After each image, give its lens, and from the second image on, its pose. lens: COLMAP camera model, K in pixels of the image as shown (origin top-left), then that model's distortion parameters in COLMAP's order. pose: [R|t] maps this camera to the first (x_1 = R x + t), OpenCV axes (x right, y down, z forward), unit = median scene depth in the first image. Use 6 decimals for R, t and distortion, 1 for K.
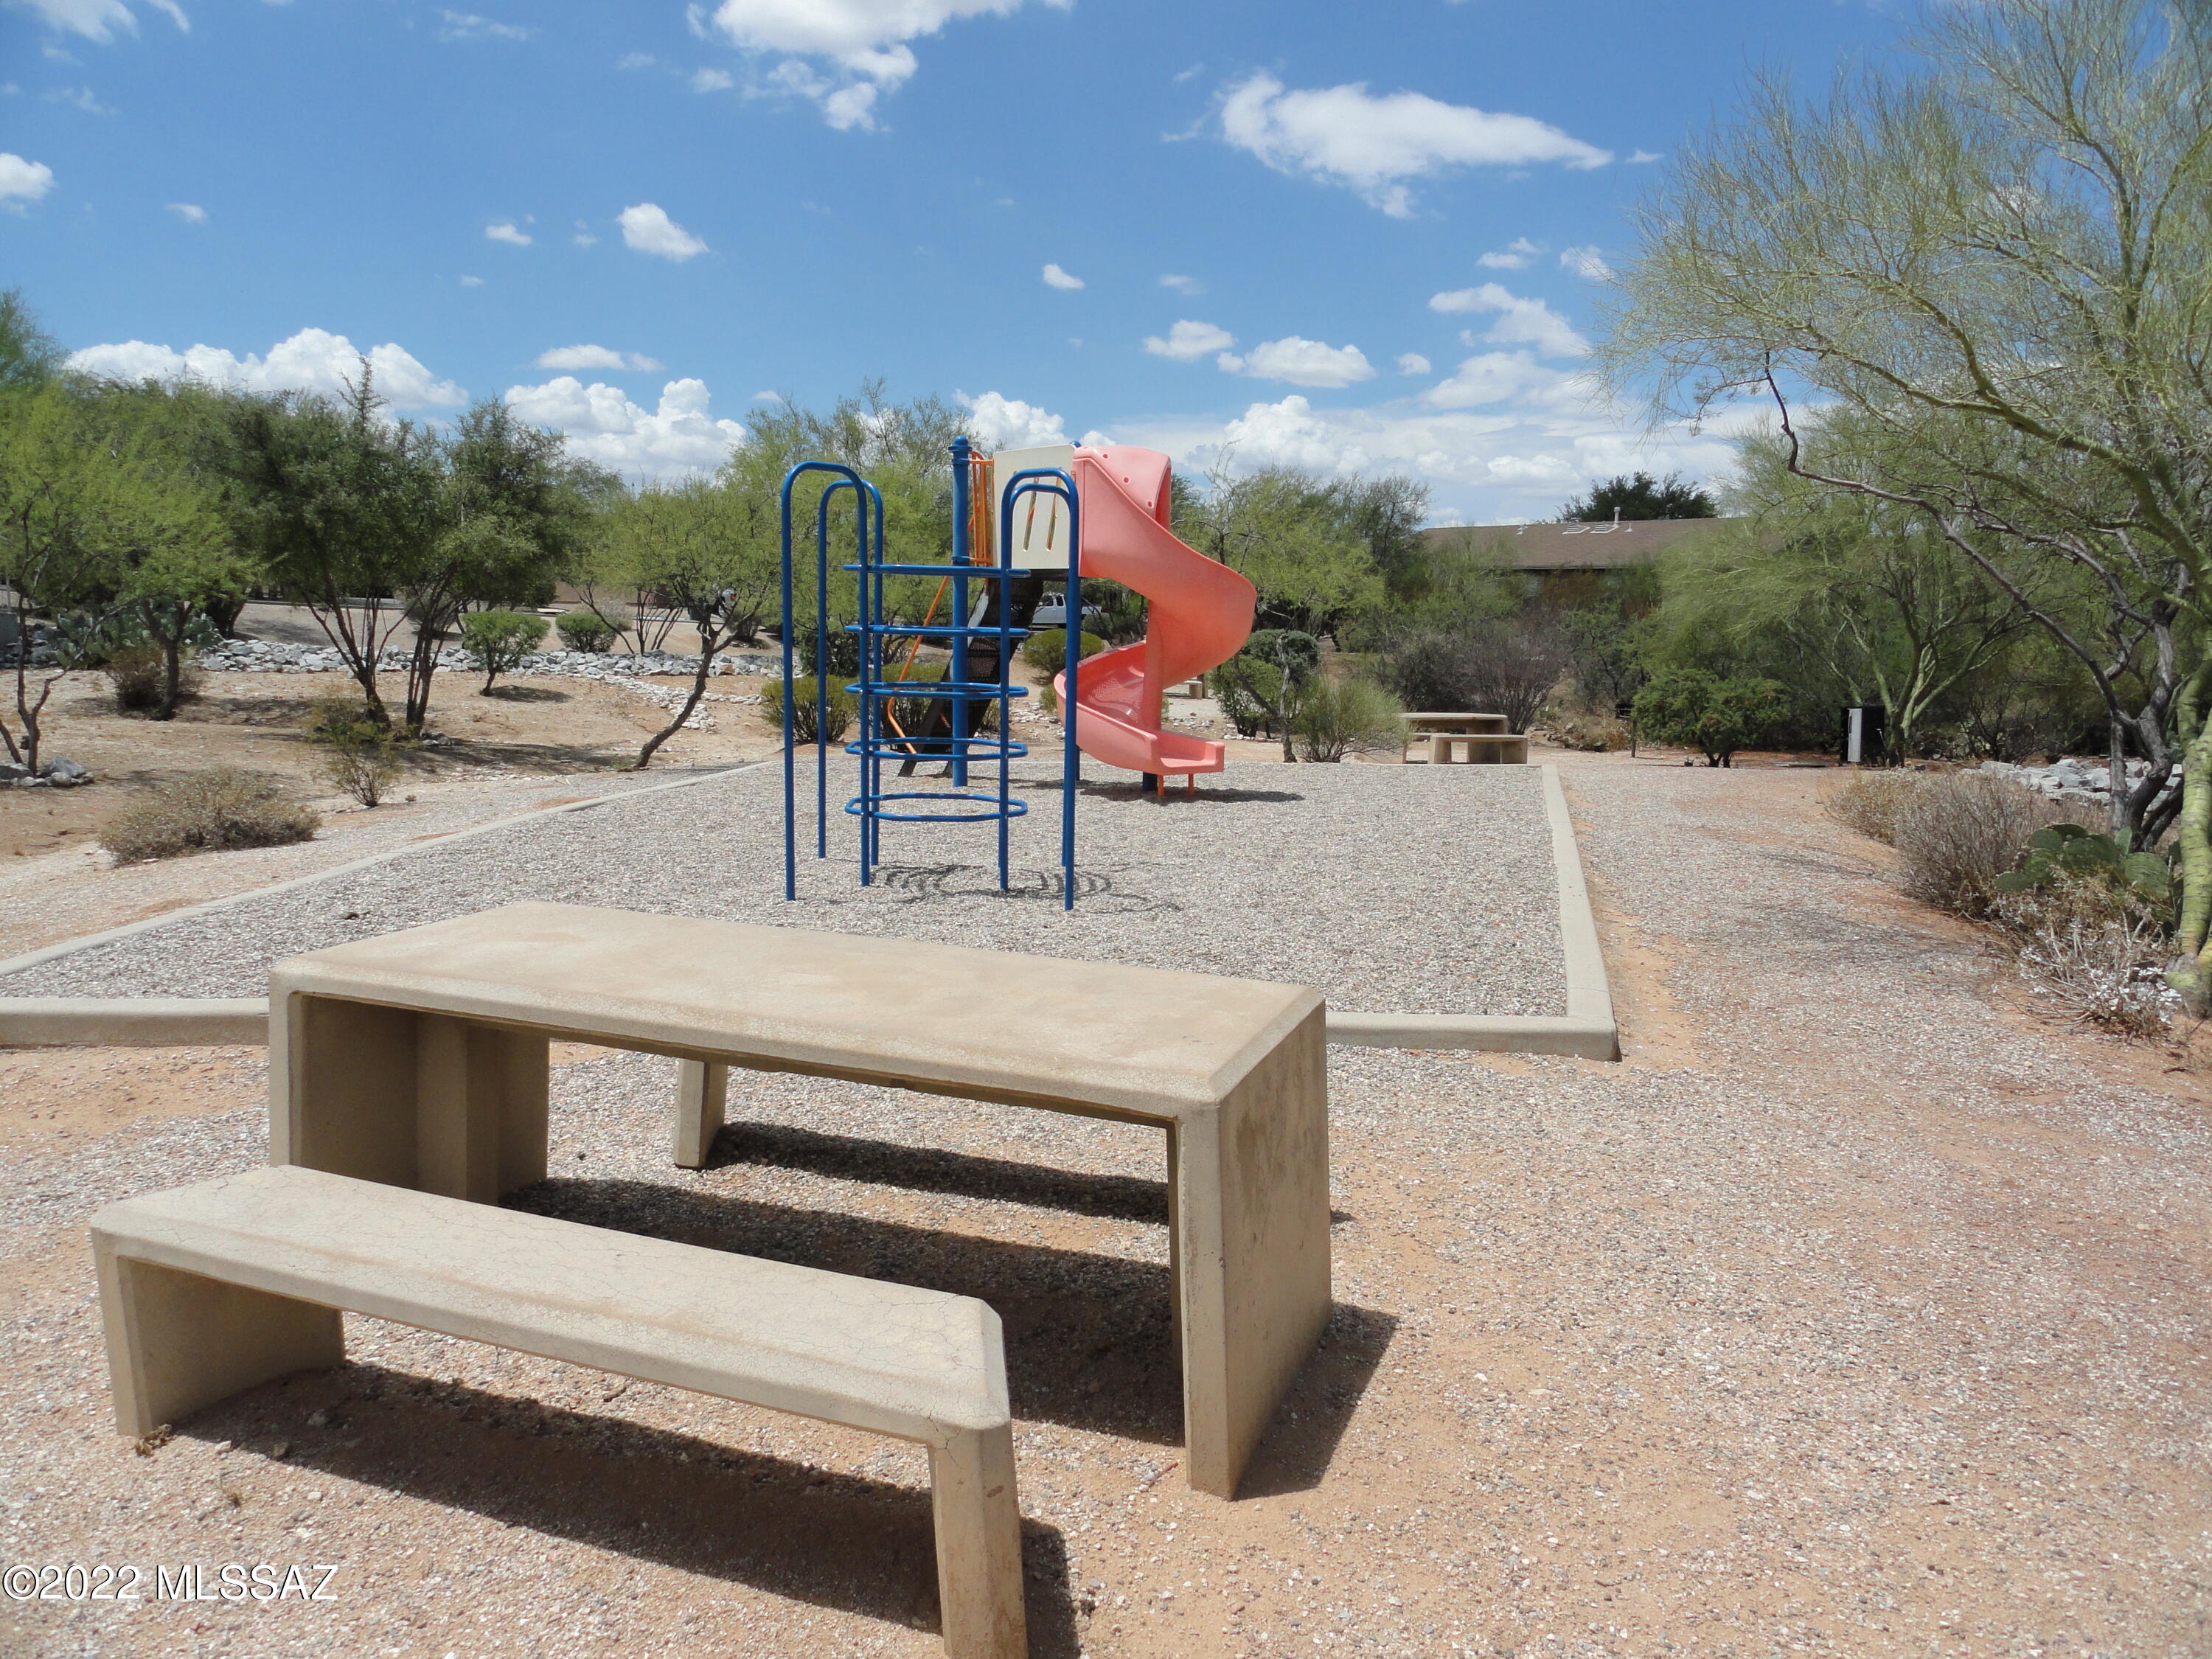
lens RADIAL K [[1550.5, 0, 1106.0], [0, 1550.5, 829.5], [0, 0, 1]] dist [0.045181, 0.000208]
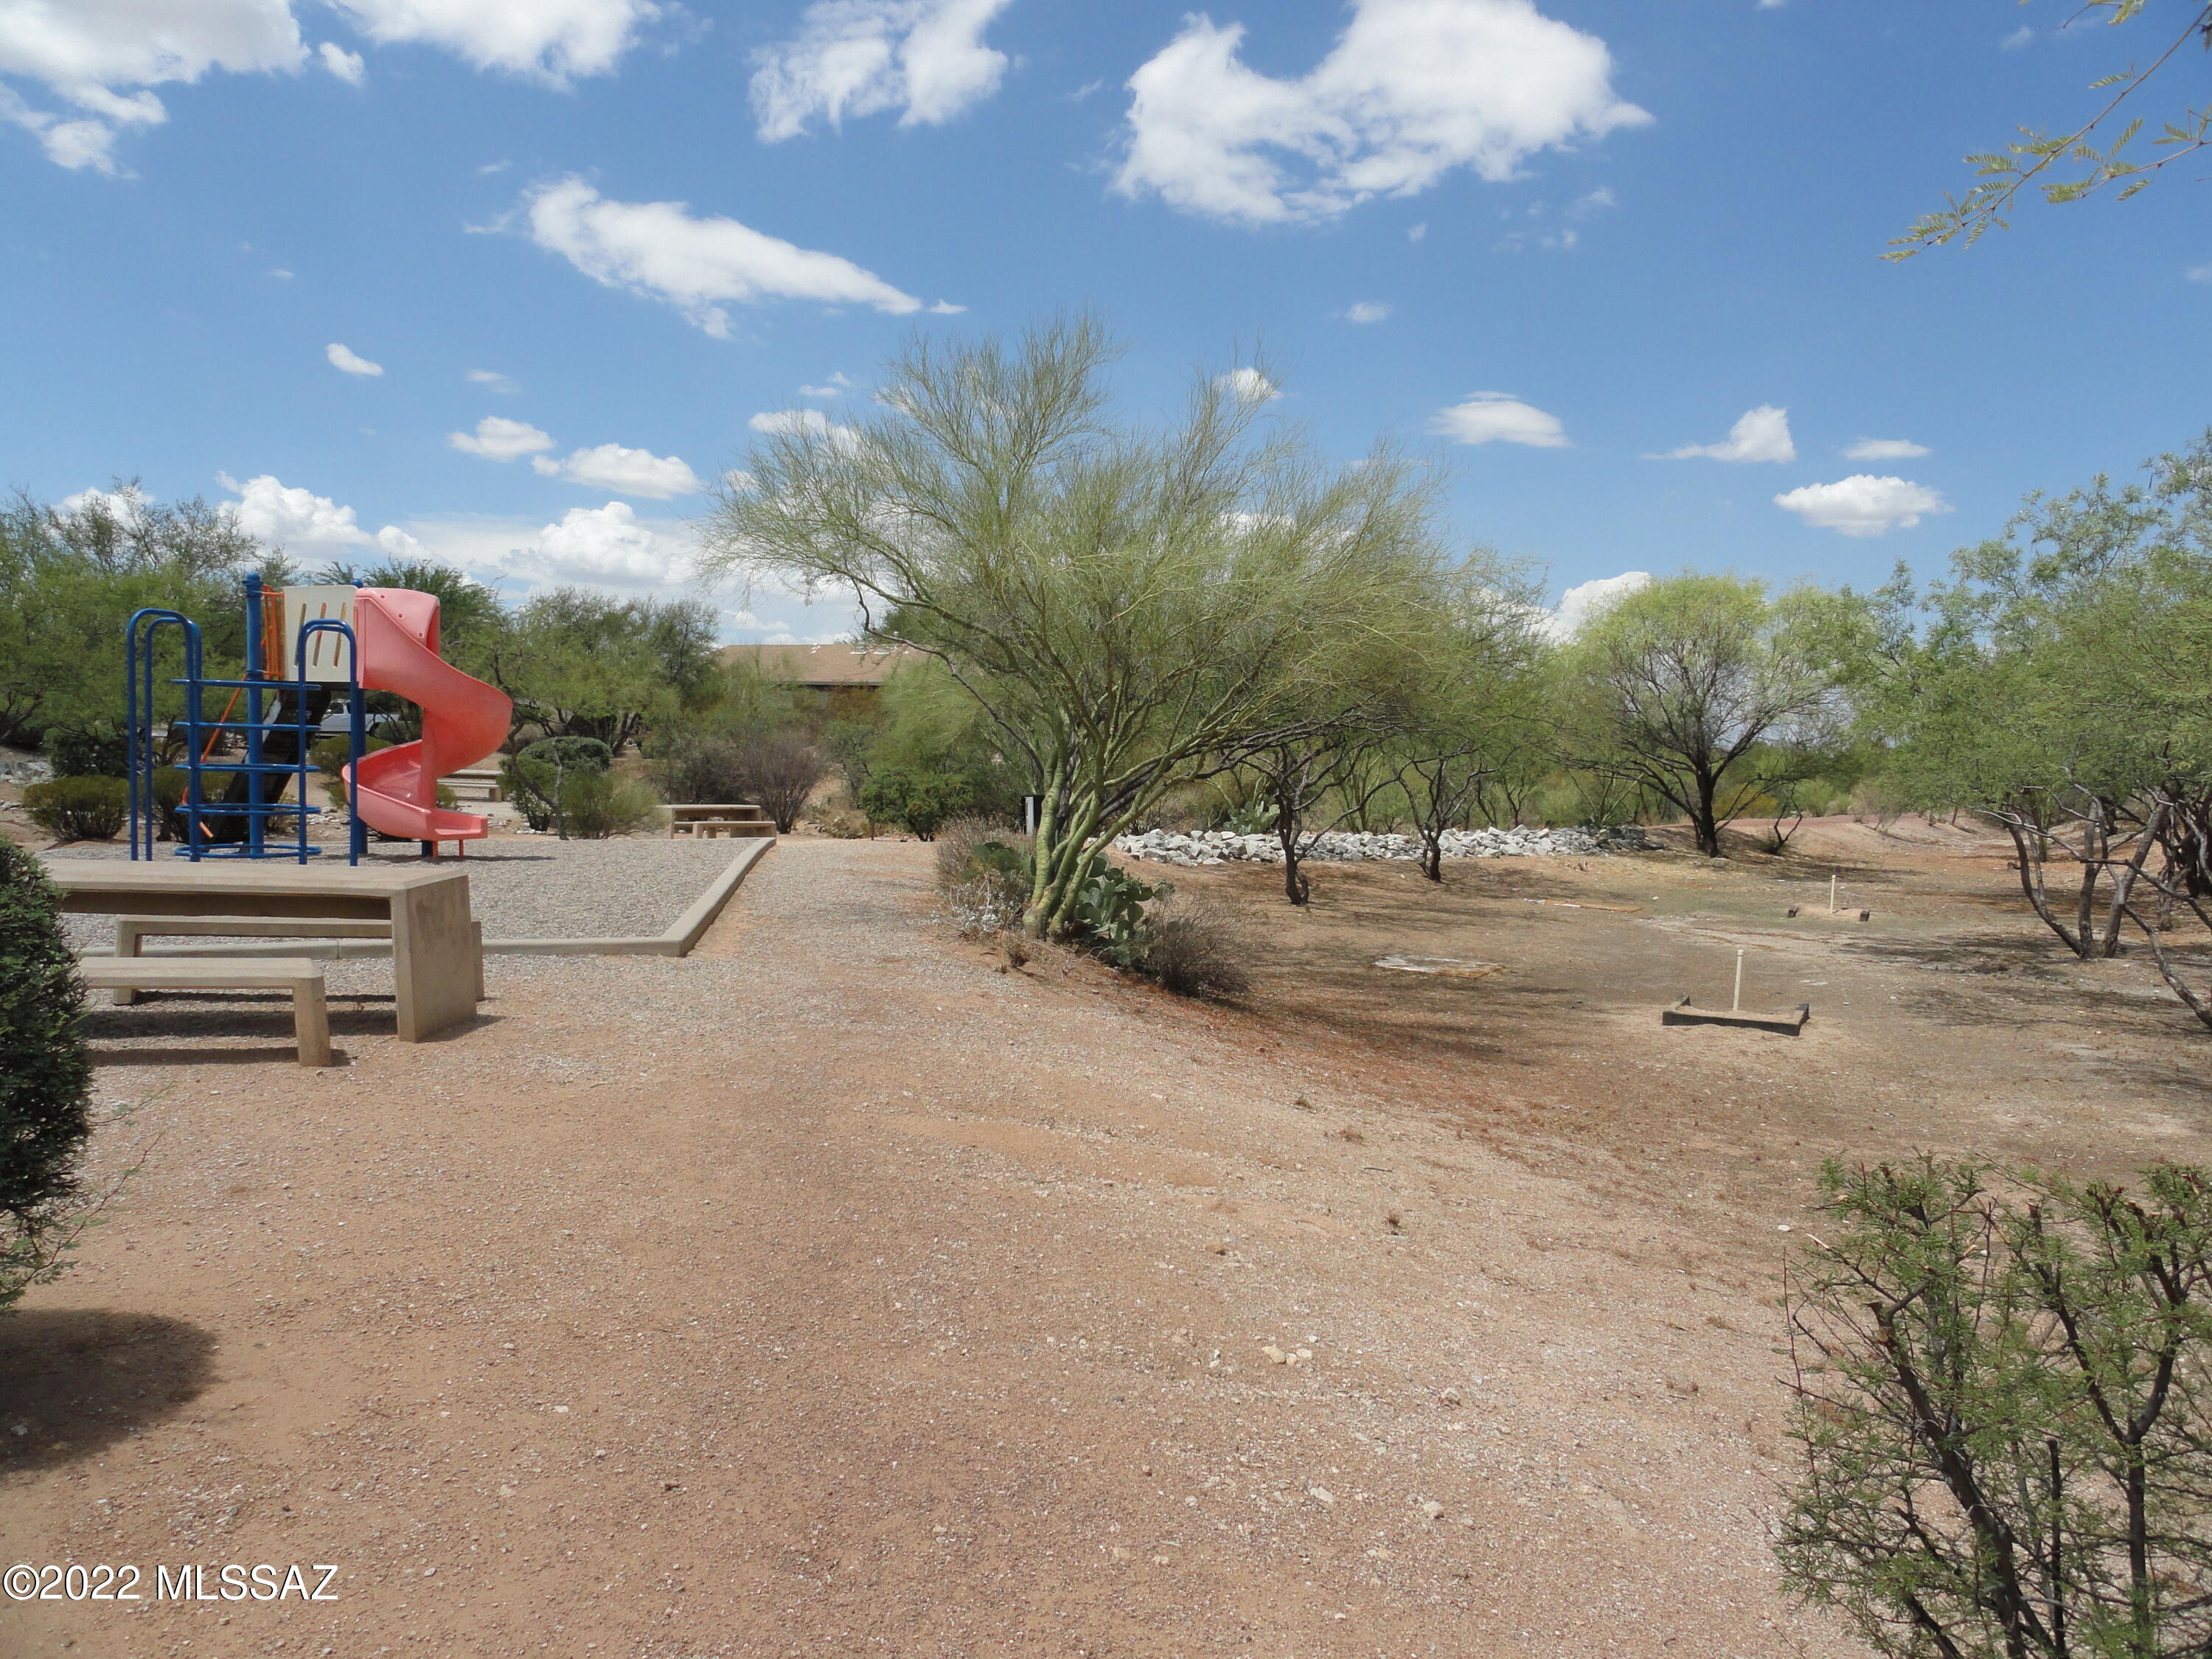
lens RADIAL K [[1600.9, 0, 1103.2], [0, 1600.9, 795.8], [0, 0, 1]] dist [0.002802, 0.003844]
pose [[0.917957, -0.013994, 0.396433, 0.005304], [0.051256, 0.995184, -0.083558, 0.019748], [-0.393354, 0.097022, 0.914253, -0.129989]]
